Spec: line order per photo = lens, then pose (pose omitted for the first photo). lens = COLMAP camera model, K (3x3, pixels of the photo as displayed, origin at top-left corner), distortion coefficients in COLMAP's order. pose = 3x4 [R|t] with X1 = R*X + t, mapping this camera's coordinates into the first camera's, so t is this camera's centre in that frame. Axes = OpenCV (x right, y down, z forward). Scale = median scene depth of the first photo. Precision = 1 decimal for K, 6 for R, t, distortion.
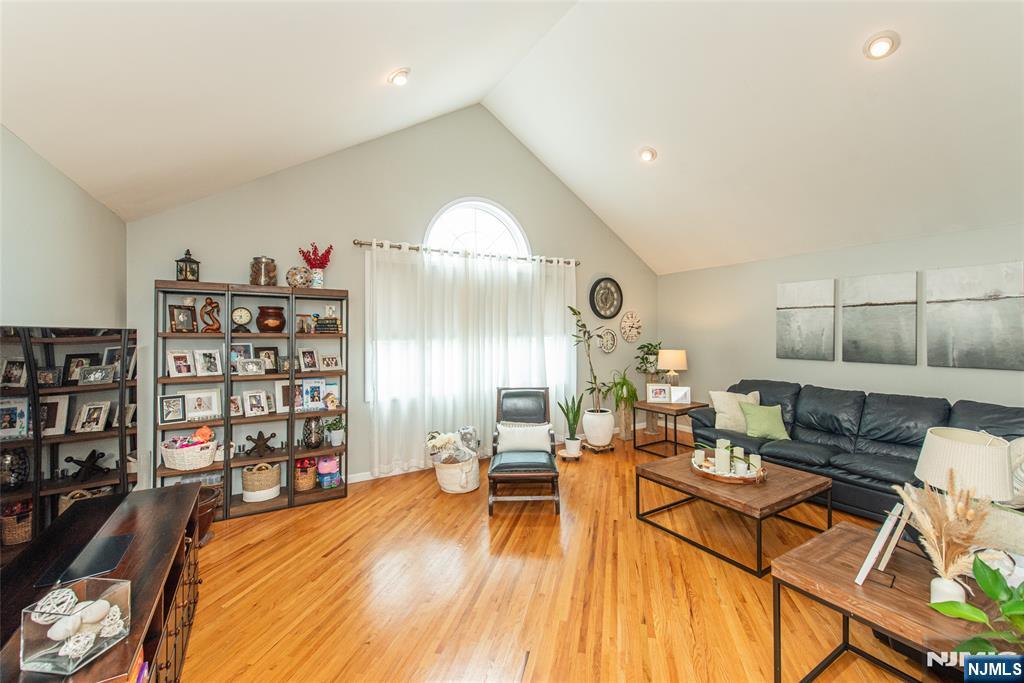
lens RADIAL K [[407.4, 0, 511.8], [0, 407.4, 326.2], [0, 0, 1]] dist [0.008995, -0.002975]
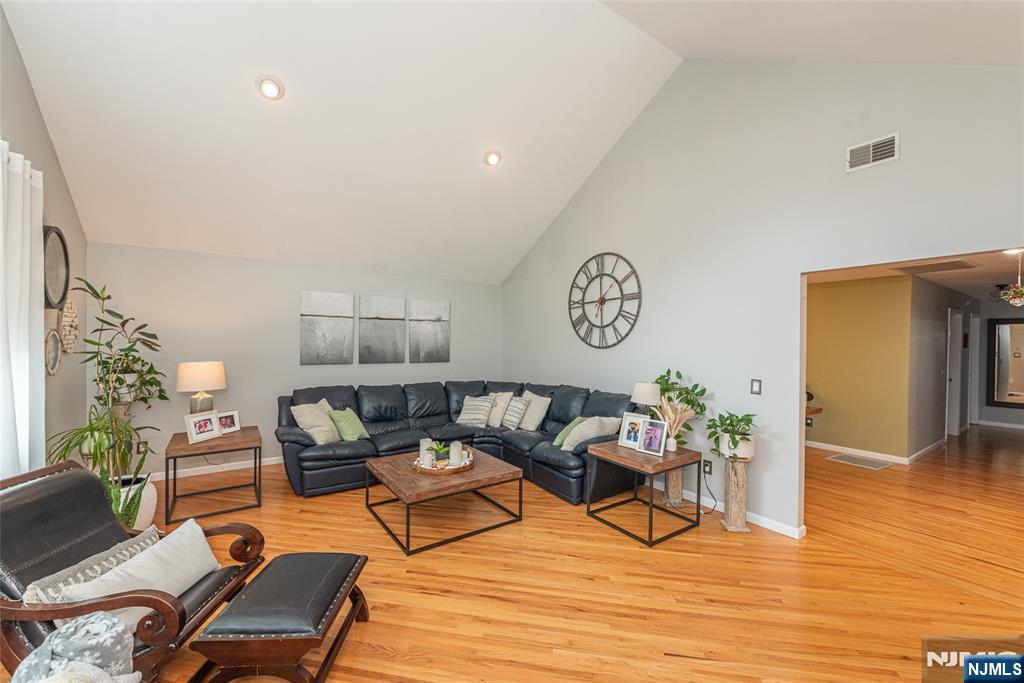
lens RADIAL K [[407.4, 0, 504.7], [0, 407.4, 346.7], [0, 0, 1]] dist [0.008995, -0.002975]
pose [[-0.049400, -0.005749, 0.998763, -0.429714], [-0.020723, 0.999774, 0.004729, 0.022889], [-0.998564, -0.020464, -0.049508, 0.670031]]
